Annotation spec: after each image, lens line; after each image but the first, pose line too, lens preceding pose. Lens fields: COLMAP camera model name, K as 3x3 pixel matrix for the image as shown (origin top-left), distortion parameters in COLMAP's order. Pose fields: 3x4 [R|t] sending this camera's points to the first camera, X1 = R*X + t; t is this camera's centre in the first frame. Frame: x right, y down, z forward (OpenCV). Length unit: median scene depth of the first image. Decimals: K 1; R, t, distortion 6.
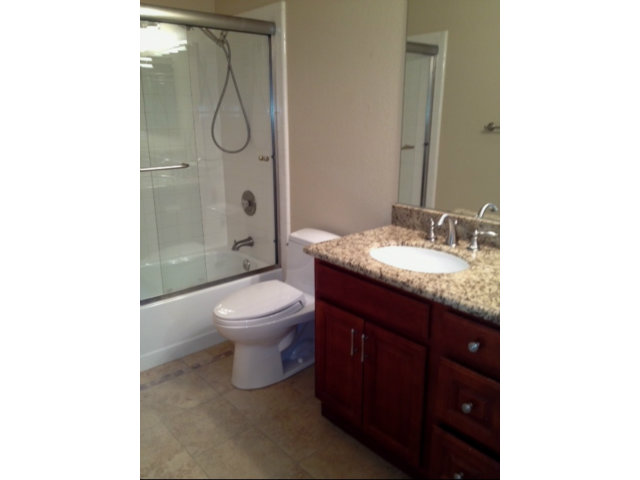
lens RADIAL K [[456.1, 0, 312.7], [0, 456.1, 239.6], [0, 0, 1]] dist [0.058424, -0.004461]
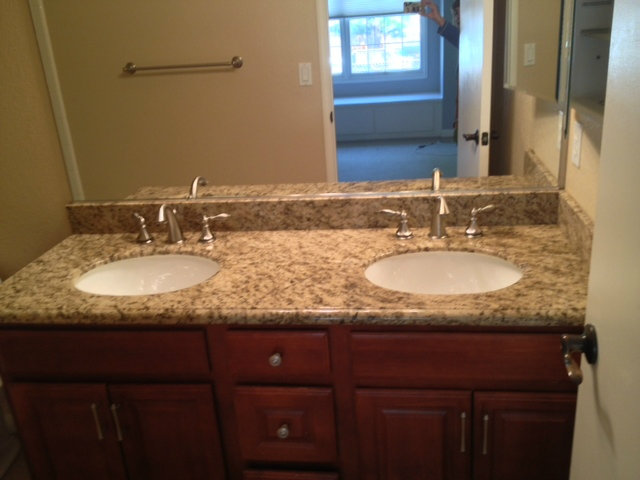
lens RADIAL K [[607.6, 0, 320.0], [0, 607.6, 240.0], [0, 0, 1]] dist [0.145541, -0.300351]
pose [[0.731957, -0.278501, 0.621832, -0.162267], [0.240194, 0.959528, 0.147013, -0.087929], [-0.637609, 0.041753, 0.769228, 0.073656]]
